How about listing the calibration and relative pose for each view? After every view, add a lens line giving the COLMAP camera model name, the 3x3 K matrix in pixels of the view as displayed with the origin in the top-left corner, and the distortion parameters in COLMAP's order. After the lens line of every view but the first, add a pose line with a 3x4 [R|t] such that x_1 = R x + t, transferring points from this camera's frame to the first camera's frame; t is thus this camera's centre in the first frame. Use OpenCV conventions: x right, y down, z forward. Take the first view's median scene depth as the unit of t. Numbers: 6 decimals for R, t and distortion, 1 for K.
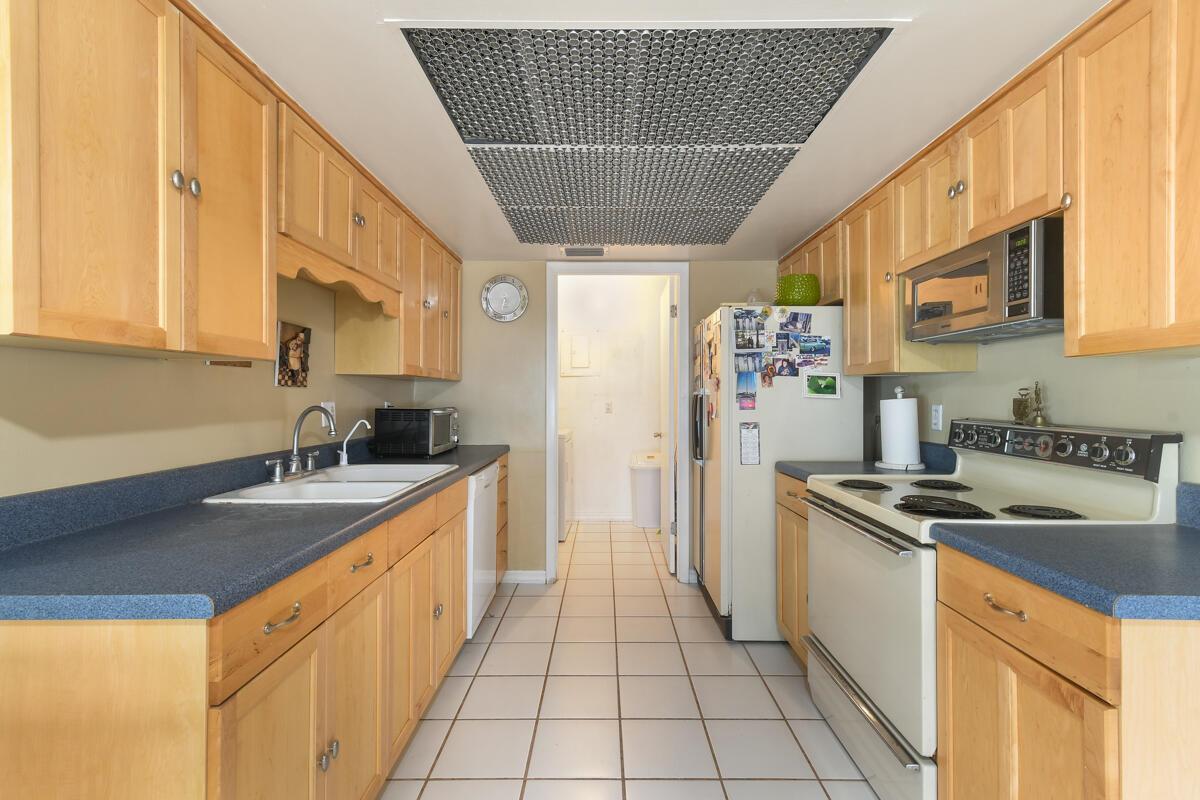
lens RADIAL K [[545.4, 0, 615.8], [0, 545.4, 393.5], [0, 0, 1]] dist [0.020996, -0.003980]
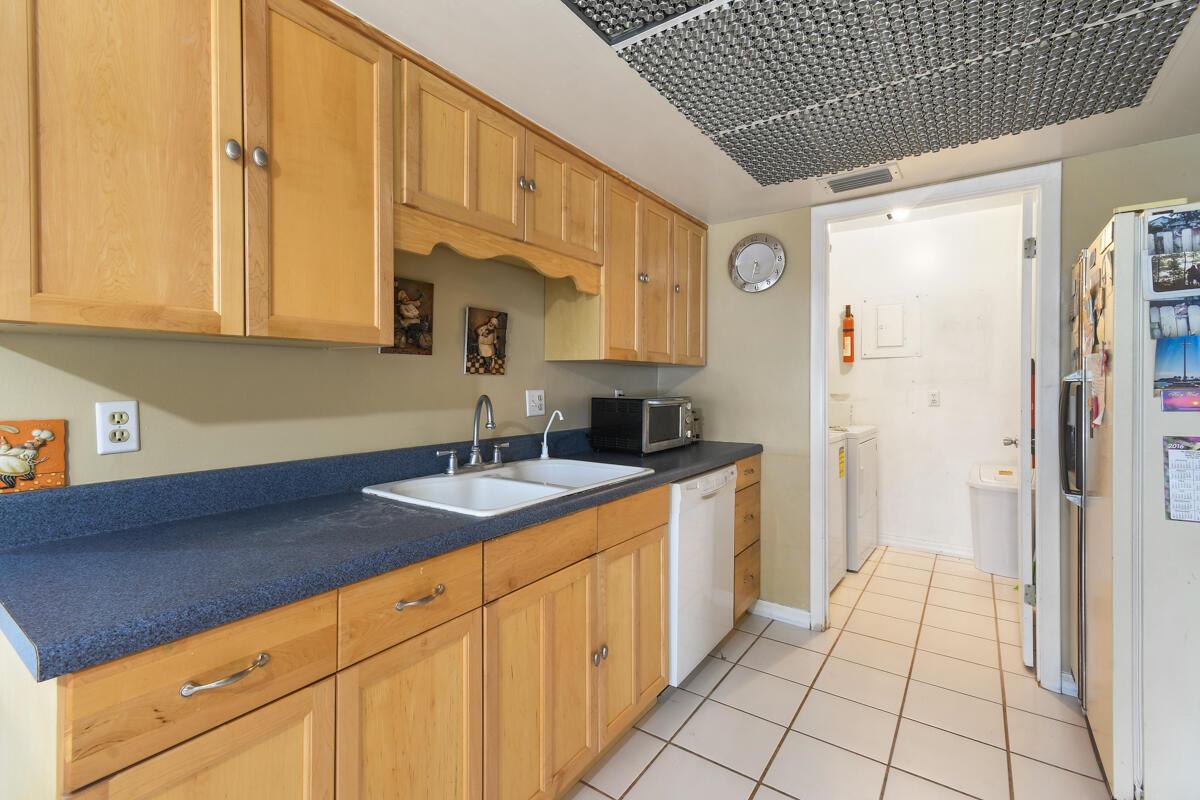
lens RADIAL K [[545.4, 0, 590.9], [0, 545.4, 385.2], [0, 0, 1]] dist [0.020996, -0.003980]
pose [[0.806582, 0.001353, -0.591121, 0.119484], [0.003288, 0.999972, 0.006776, 0.000547], [0.591113, -0.007410, 0.806555, 0.312356]]
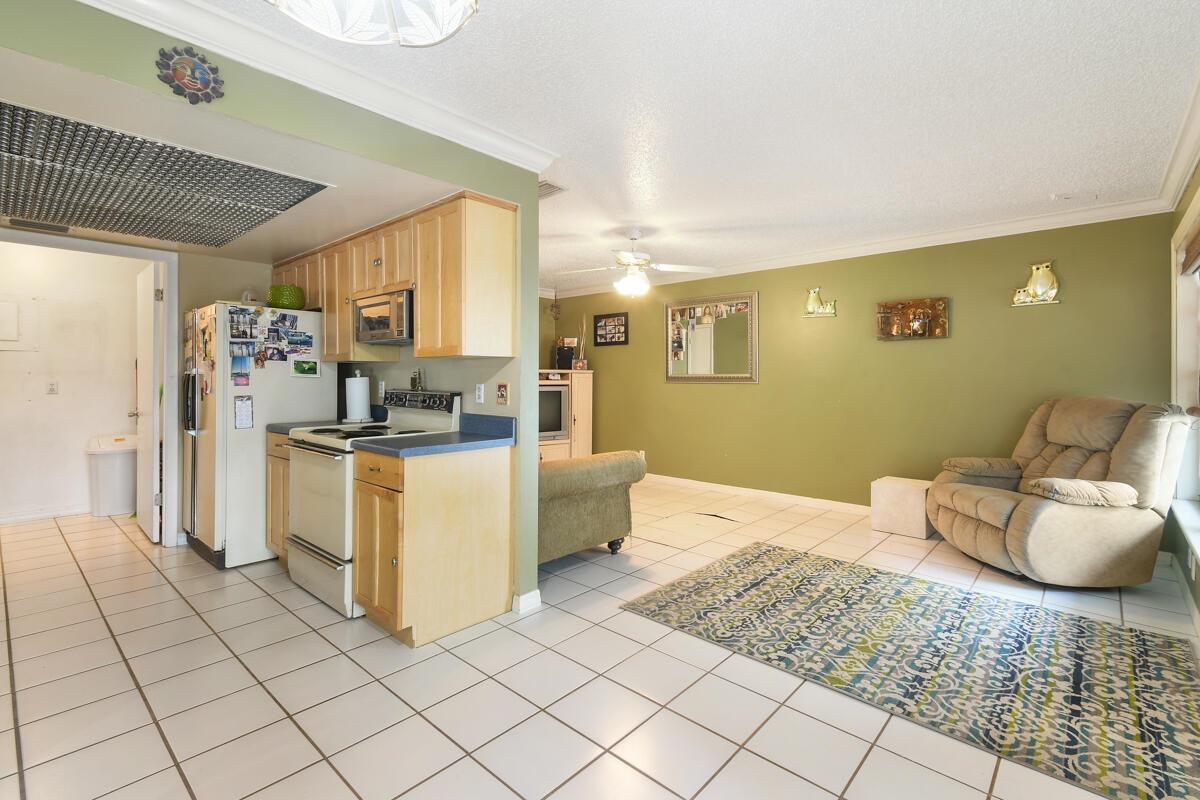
lens RADIAL K [[545.4, 0, 616.0], [0, 545.4, 379.9], [0, 0, 1]] dist [0.020996, -0.003980]
pose [[0.675409, 0.000253, 0.737443, -0.135221], [-0.007043, 0.999957, 0.006106, 0.001570], [-0.737409, -0.009318, 0.675382, -0.599018]]
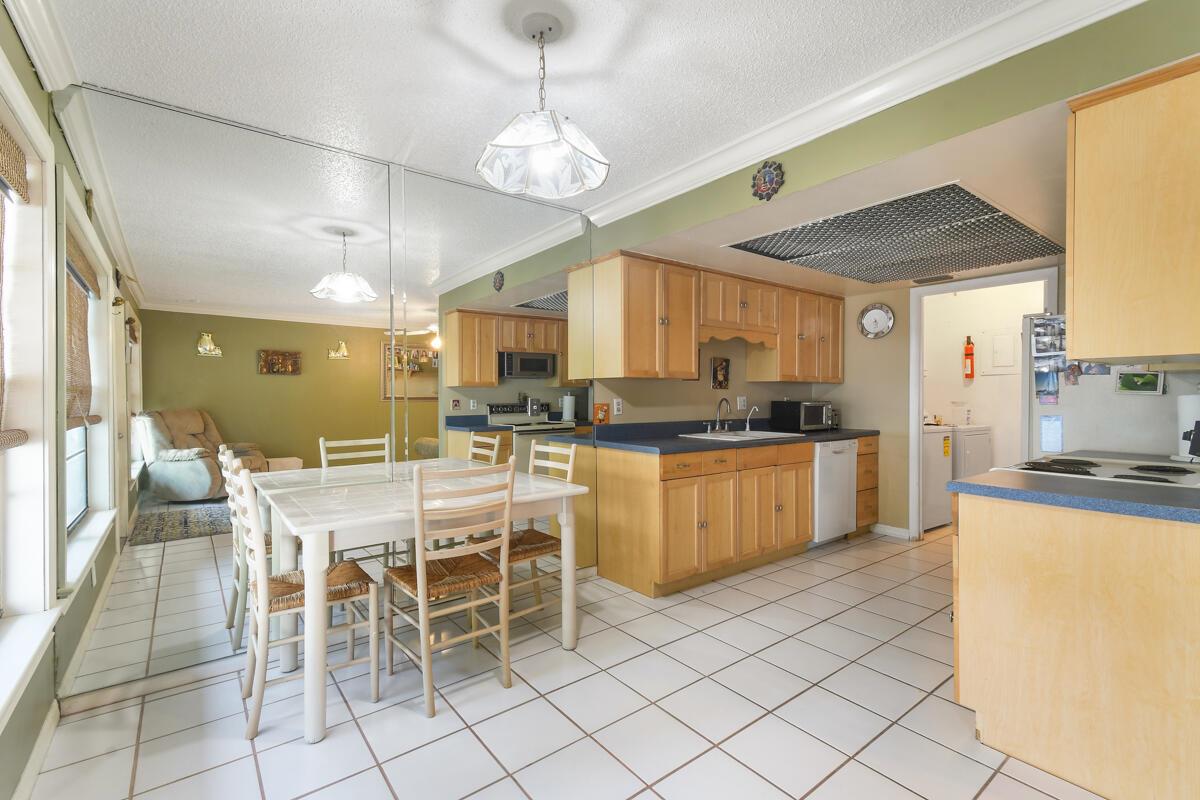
lens RADIAL K [[545.4, 0, 590.6], [0, 545.4, 394.5], [0, 0, 1]] dist [0.020996, -0.003980]
pose [[0.602610, -0.000872, -0.798036, 0.689395], [0.003436, 0.999993, 0.001502, 0.002918], [0.798029, -0.003647, 0.602608, -0.563742]]
